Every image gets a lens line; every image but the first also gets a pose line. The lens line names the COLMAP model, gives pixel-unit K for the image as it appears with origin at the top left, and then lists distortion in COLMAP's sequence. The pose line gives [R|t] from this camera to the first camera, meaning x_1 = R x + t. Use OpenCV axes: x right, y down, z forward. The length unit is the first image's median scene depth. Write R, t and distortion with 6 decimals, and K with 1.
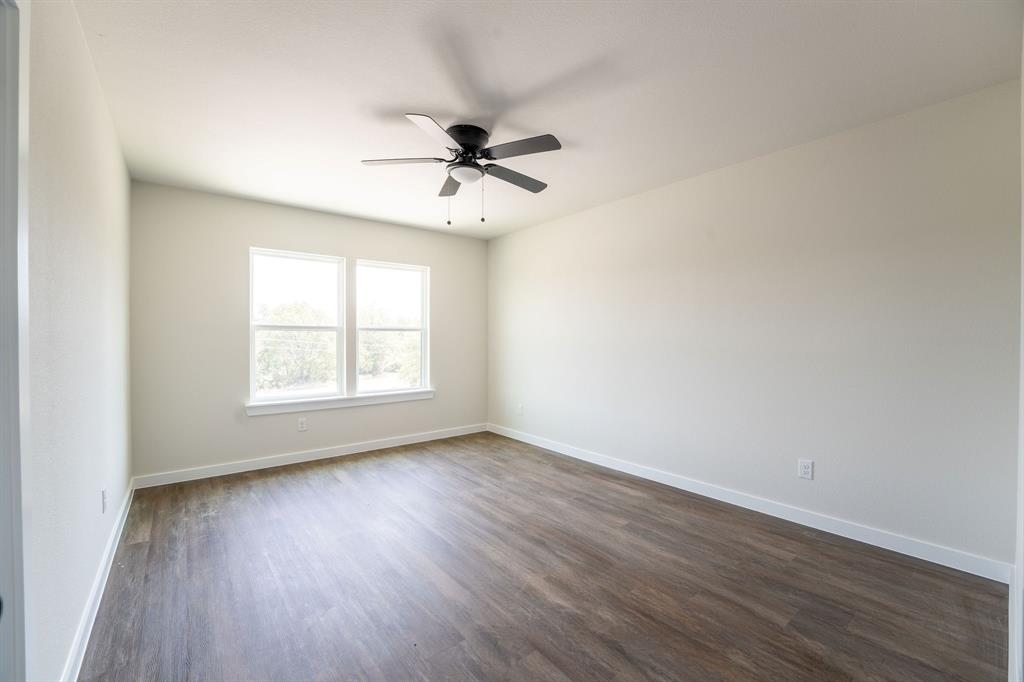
lens RADIAL K [[421.9, 0, 497.4], [0, 421.9, 335.6], [0, 0, 1]] dist [-0.000470, -0.000373]
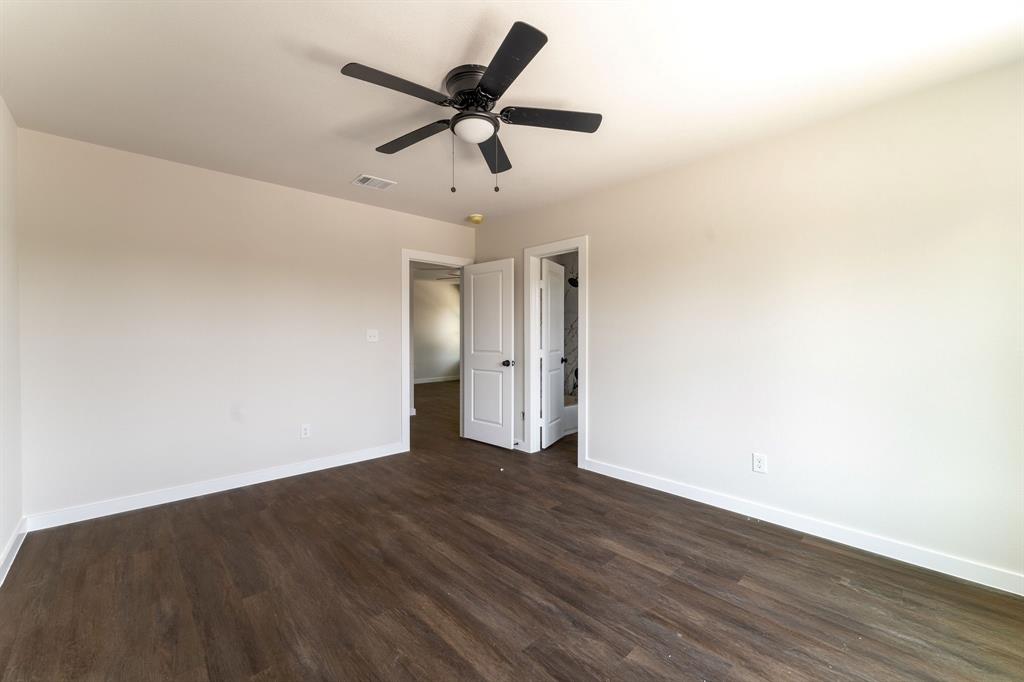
lens RADIAL K [[421.9, 0, 497.4], [0, 421.9, 335.6], [0, 0, 1]] dist [-0.000470, -0.000373]
pose [[-0.997002, 0.002228, -0.077350, -0.054857], [0.002629, 0.999984, -0.005087, 0.014835], [0.077338, -0.005275, -0.996991, 1.791436]]
